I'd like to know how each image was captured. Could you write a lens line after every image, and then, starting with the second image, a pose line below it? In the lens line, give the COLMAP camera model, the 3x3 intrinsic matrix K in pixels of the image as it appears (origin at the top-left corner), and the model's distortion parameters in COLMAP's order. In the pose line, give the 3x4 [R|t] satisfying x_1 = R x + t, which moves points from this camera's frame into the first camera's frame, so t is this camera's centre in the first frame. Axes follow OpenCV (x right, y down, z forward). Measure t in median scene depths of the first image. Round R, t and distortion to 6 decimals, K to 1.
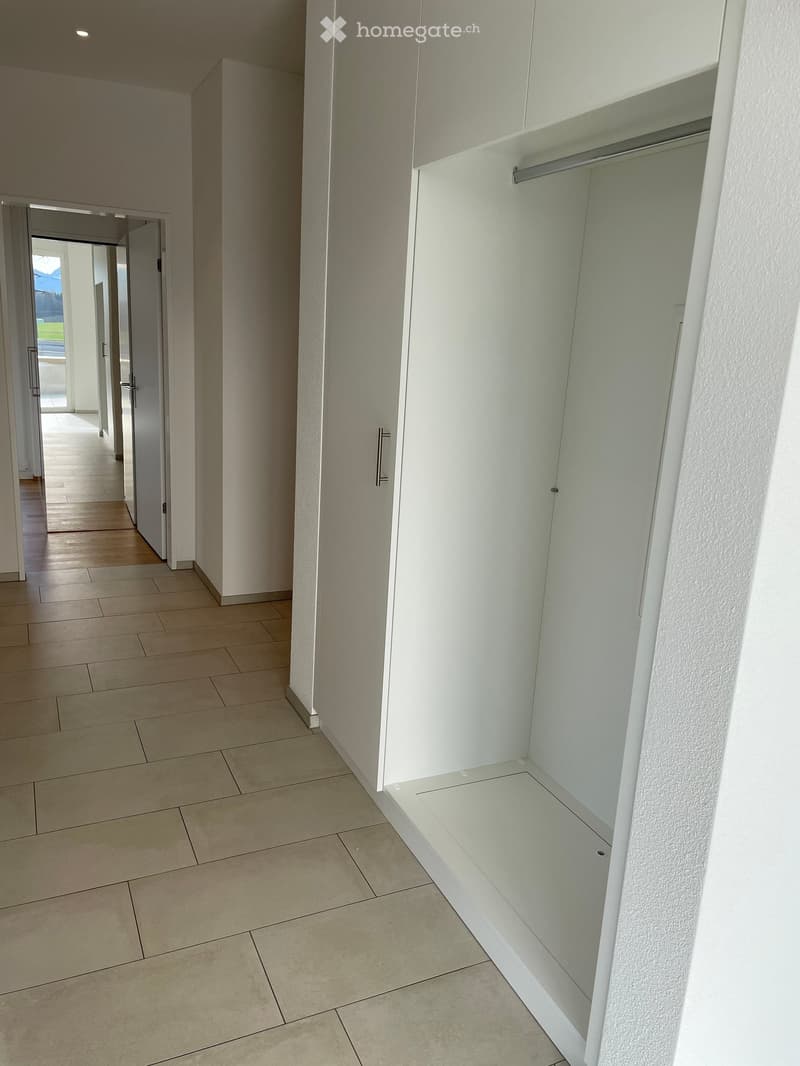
lens RADIAL K [[807.7, 0, 389.2], [0, 807.7, 530.9], [0, 0, 1]] dist [0.057716, -0.003878]
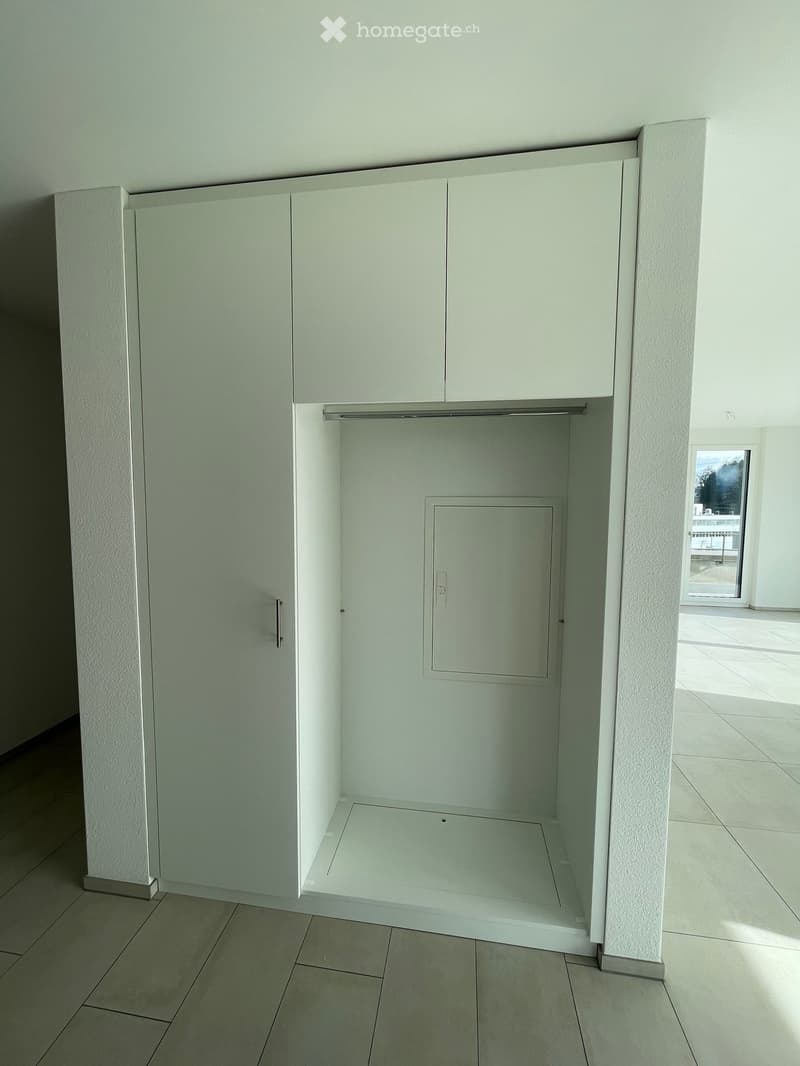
lens RADIAL K [[430.9, 0, 399.4], [0, 430.9, 530.6], [0, 0, 1]] dist [-0.000296, -0.000082]
pose [[0.547133, -0.110348, 0.829740, -0.412847], [0.220994, 0.975143, -0.016039, -0.167371], [-0.807345, 0.192143, 0.557920, 0.445843]]
